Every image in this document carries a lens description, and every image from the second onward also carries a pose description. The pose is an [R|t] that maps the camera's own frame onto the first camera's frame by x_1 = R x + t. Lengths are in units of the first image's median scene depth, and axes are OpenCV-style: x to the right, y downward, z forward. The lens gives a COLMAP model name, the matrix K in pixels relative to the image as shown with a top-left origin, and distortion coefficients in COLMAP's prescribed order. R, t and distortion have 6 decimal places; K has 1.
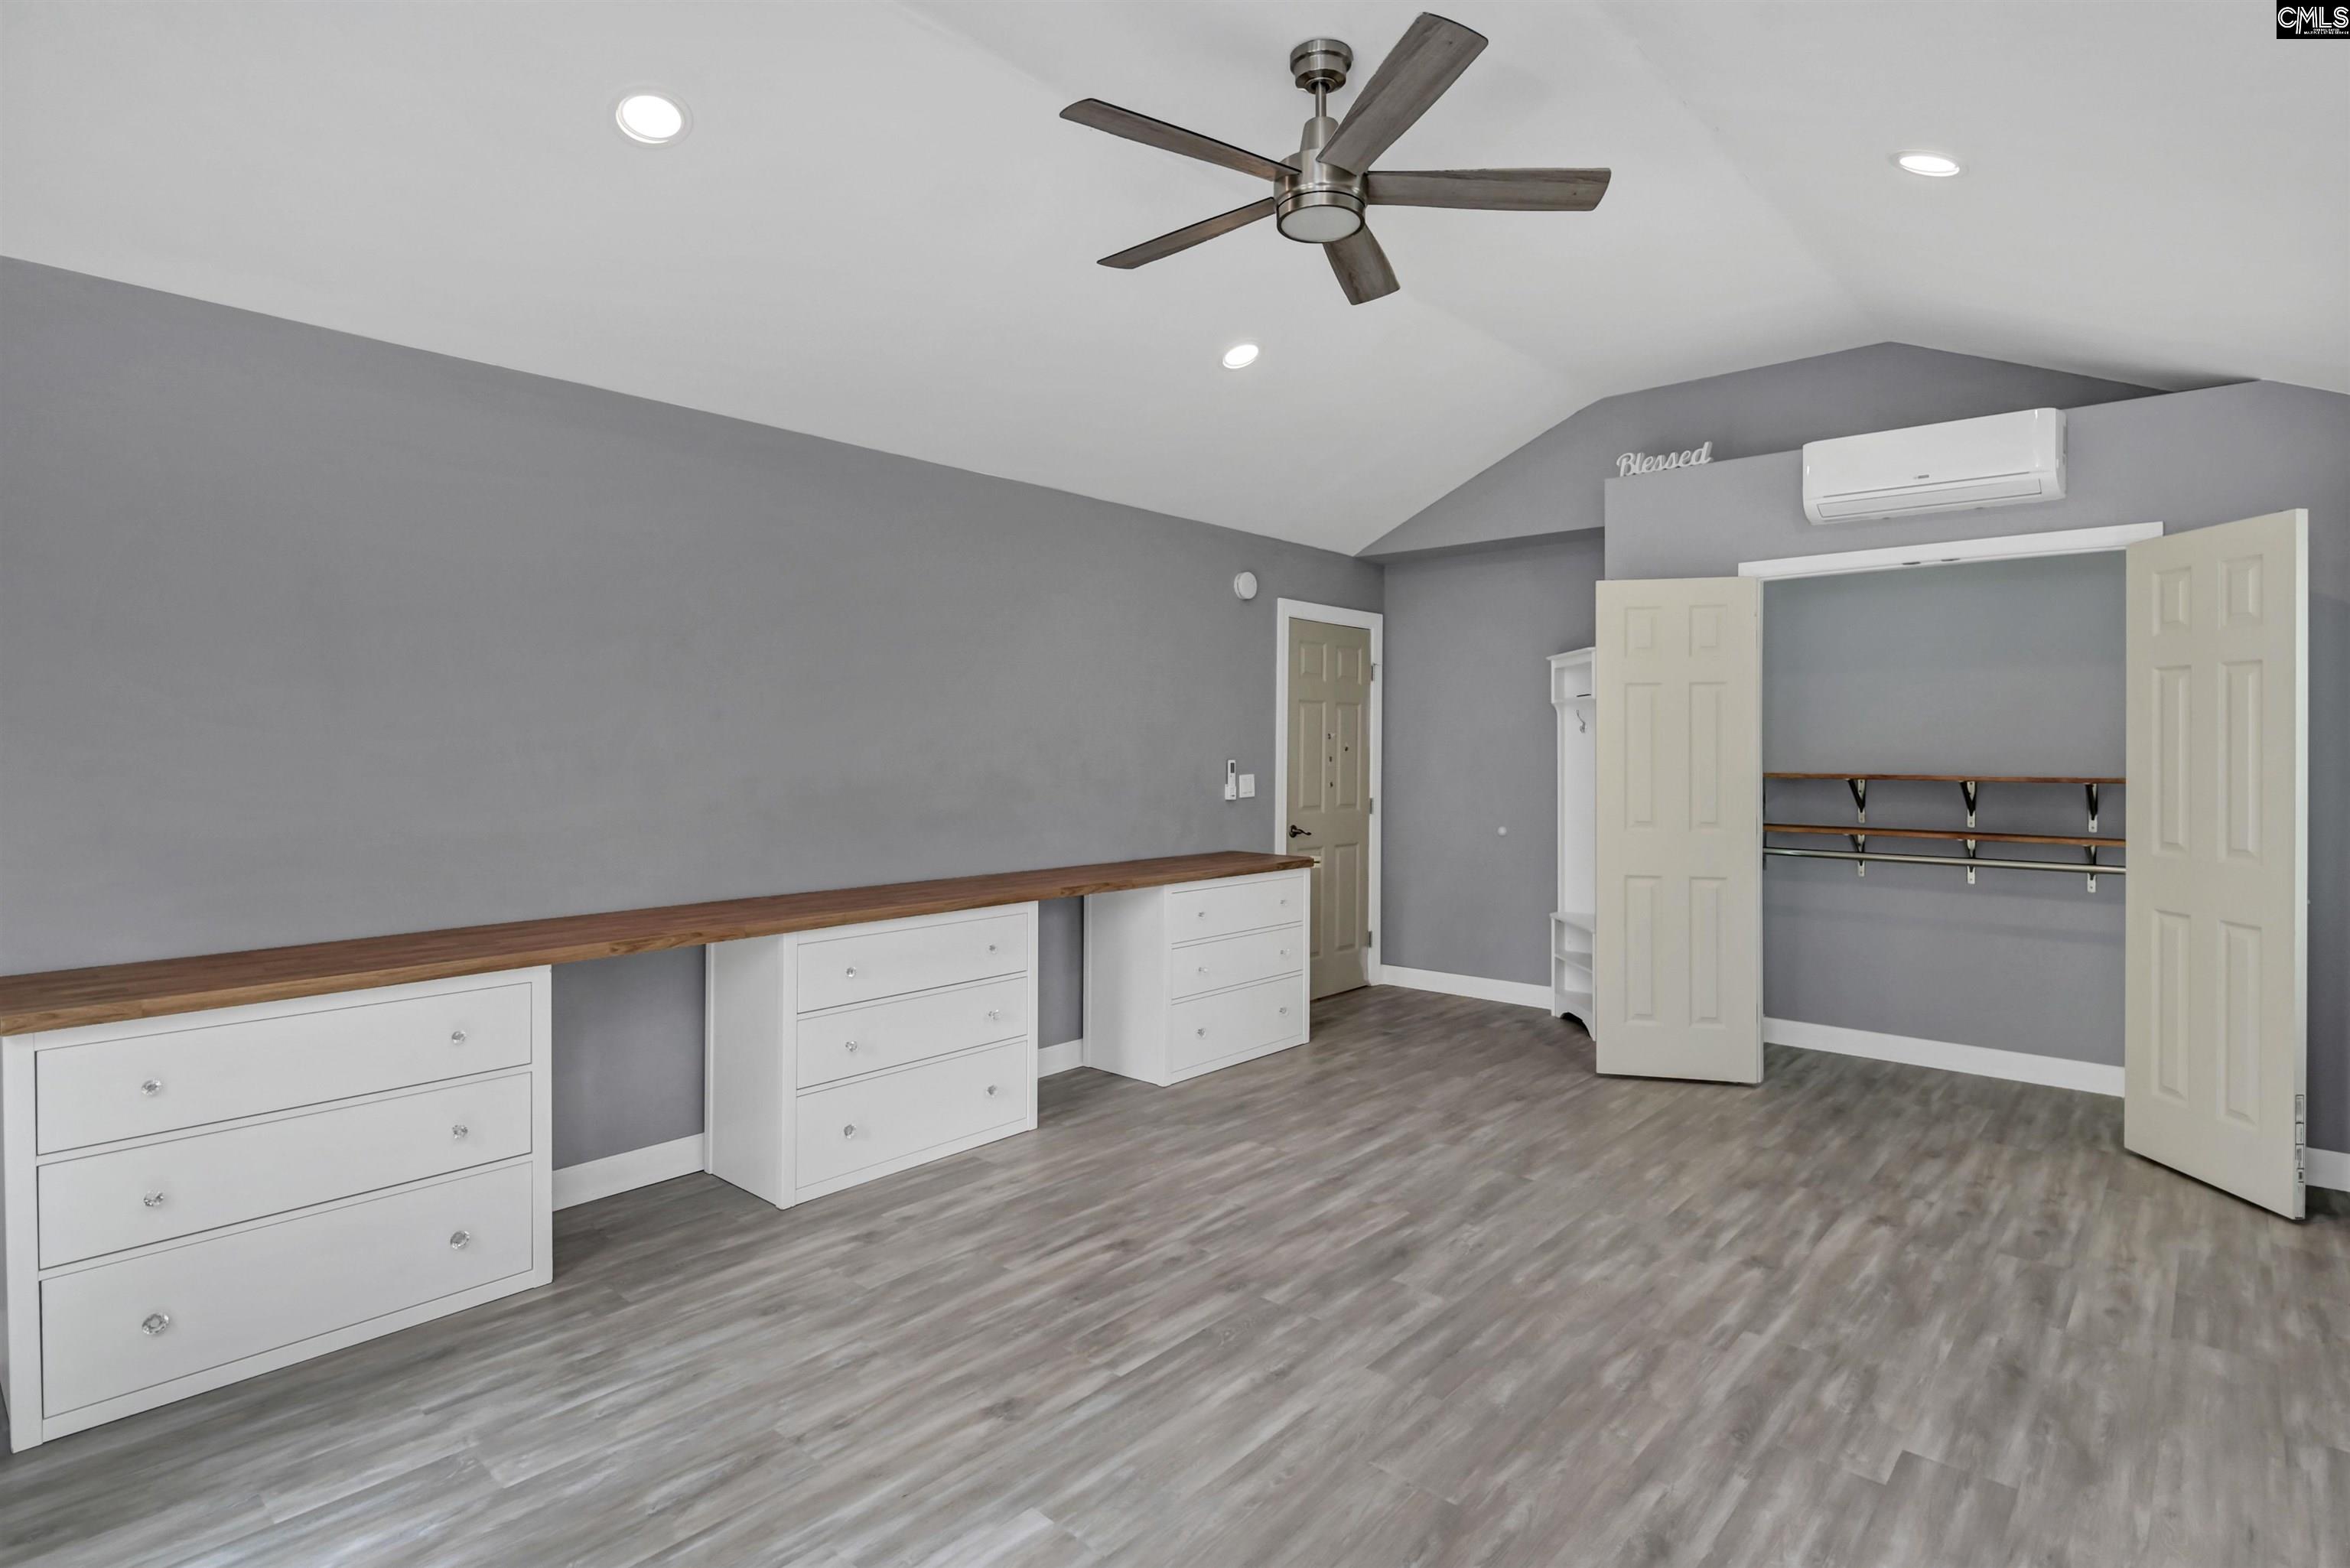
lens RADIAL K [[1207.1, 0, 1177.8], [0, 1207.1, 763.3], [0, 0, 1]] dist [0.005761, -0.007805]
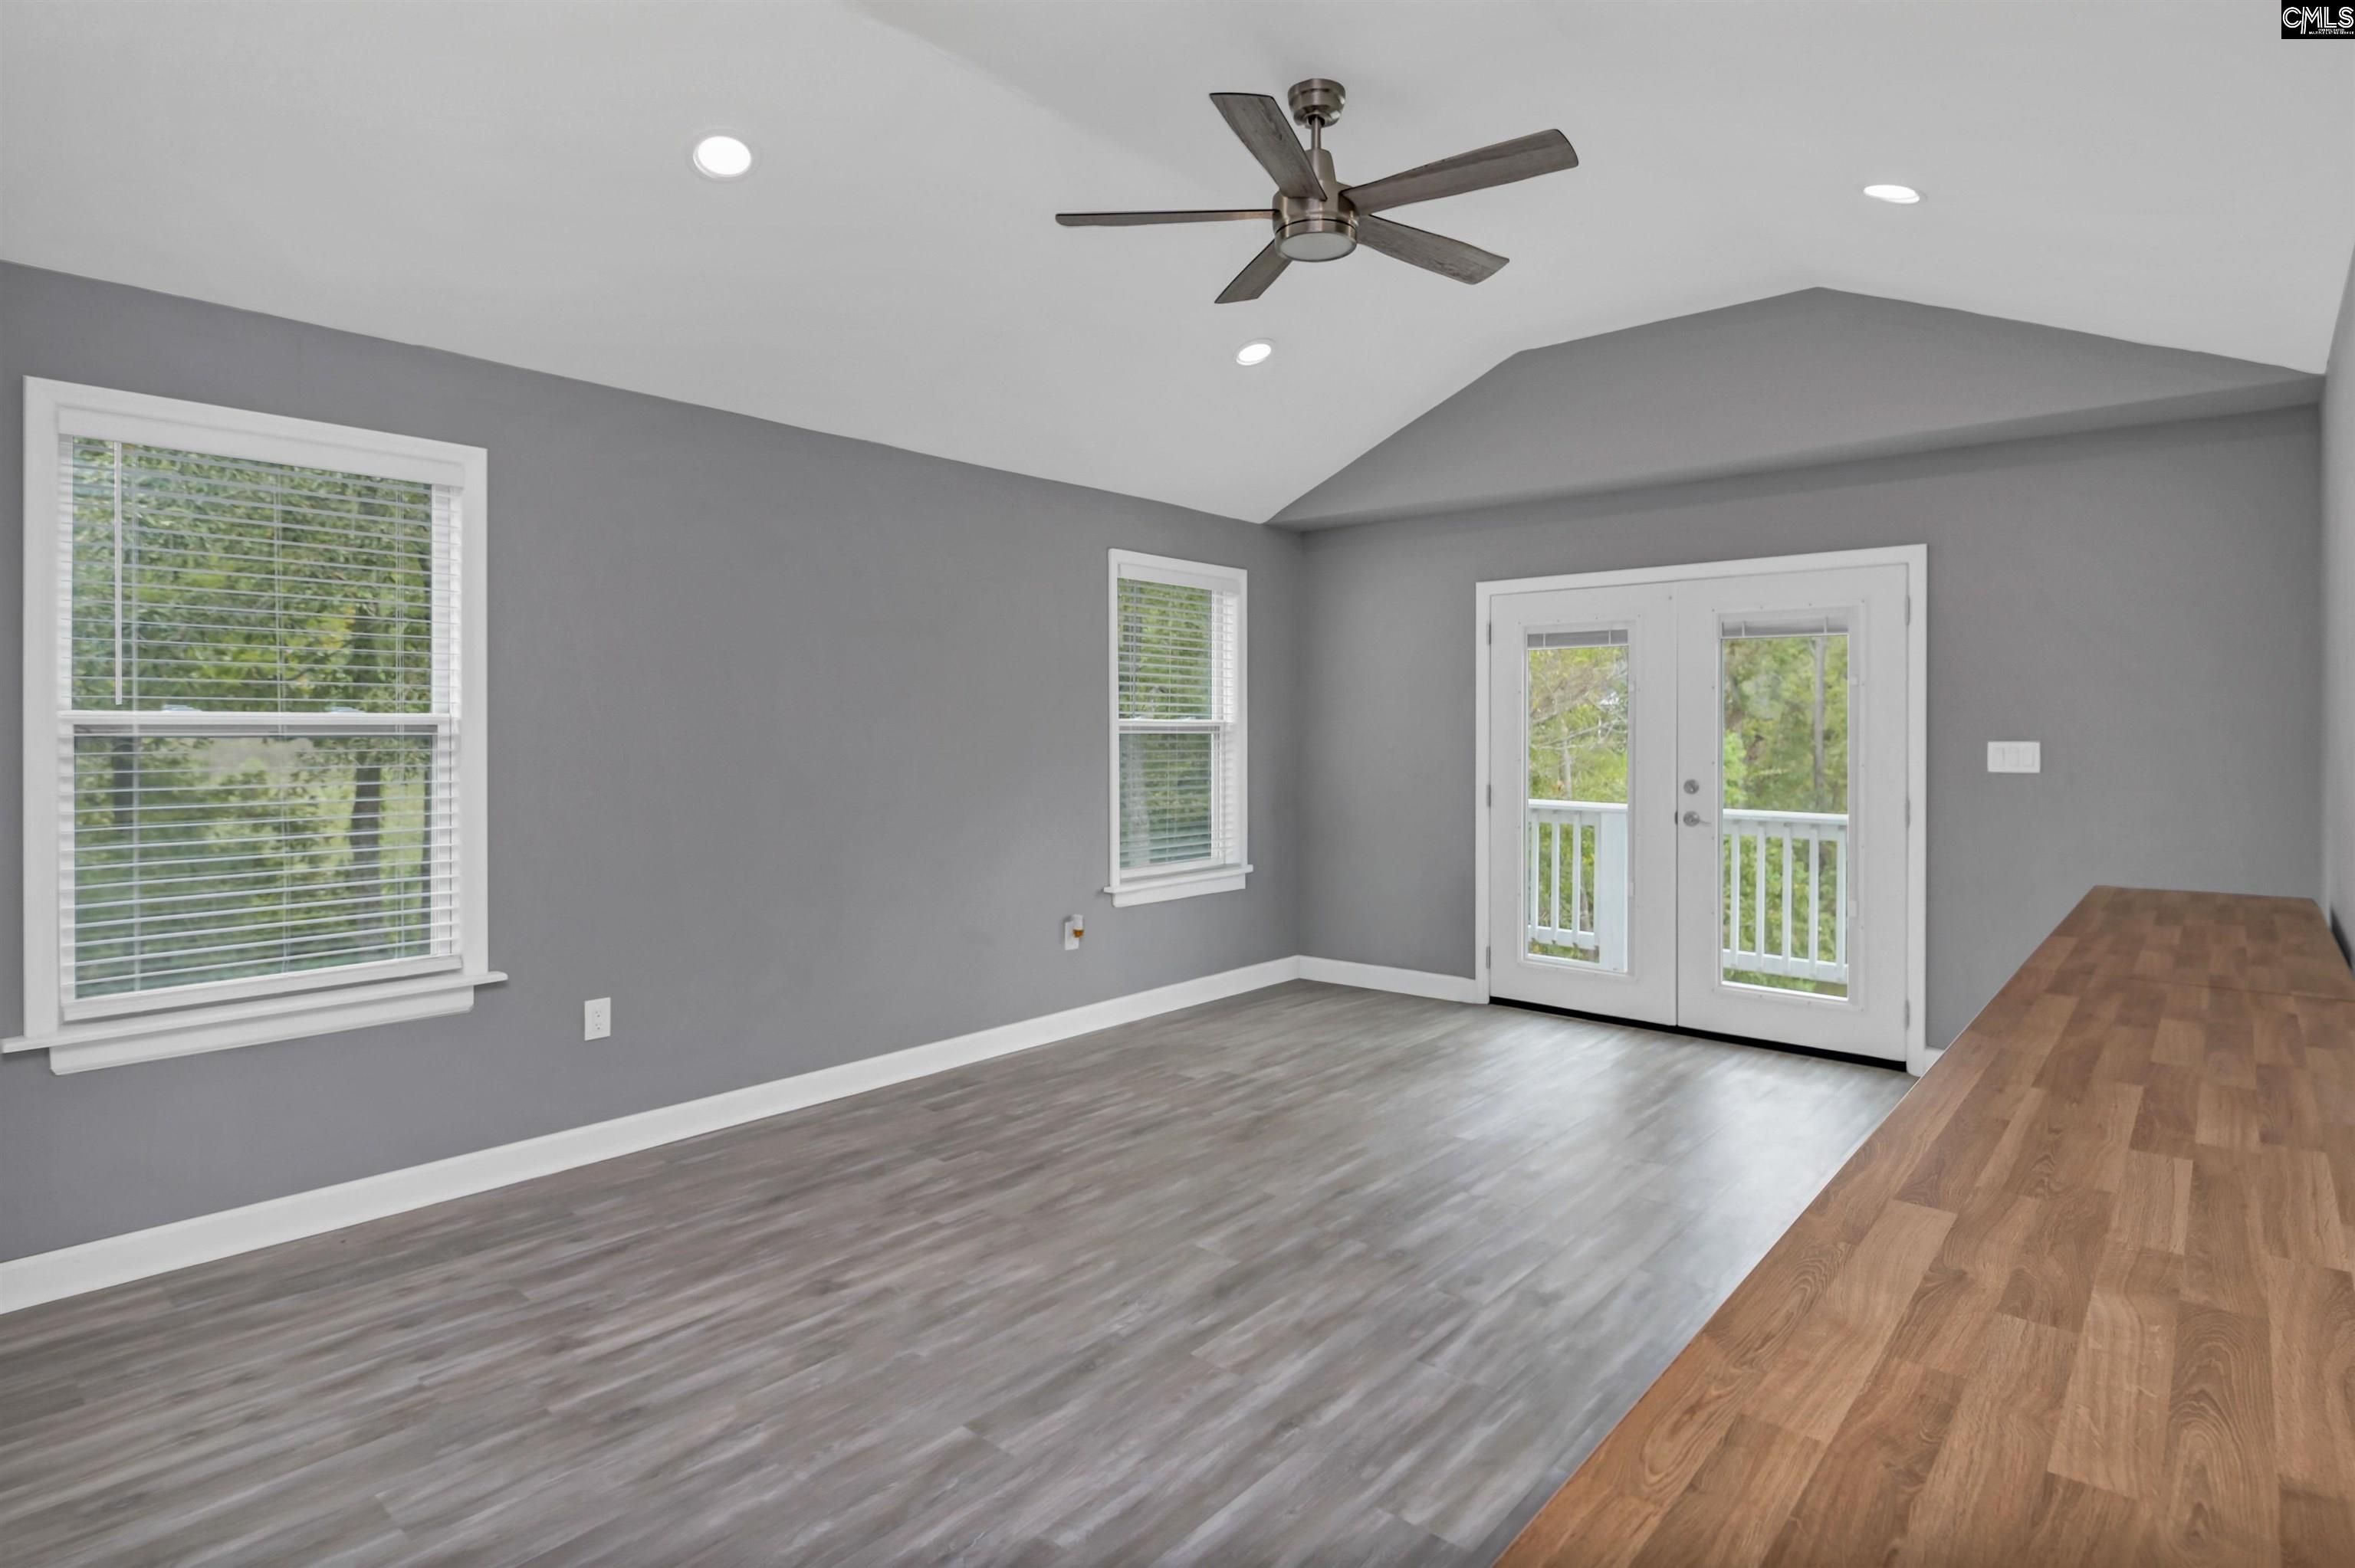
lens RADIAL K [[1209.6, 0, 1177.7], [0, 1209.6, 764.8], [0, 0, 1]] dist [0.005761, -0.007805]
pose [[-0.999951, -0.003744, -0.009184, 0.225505], [-0.004159, 0.998954, 0.045542, -0.018661], [0.009004, 0.045578, -0.998920, 1.859069]]
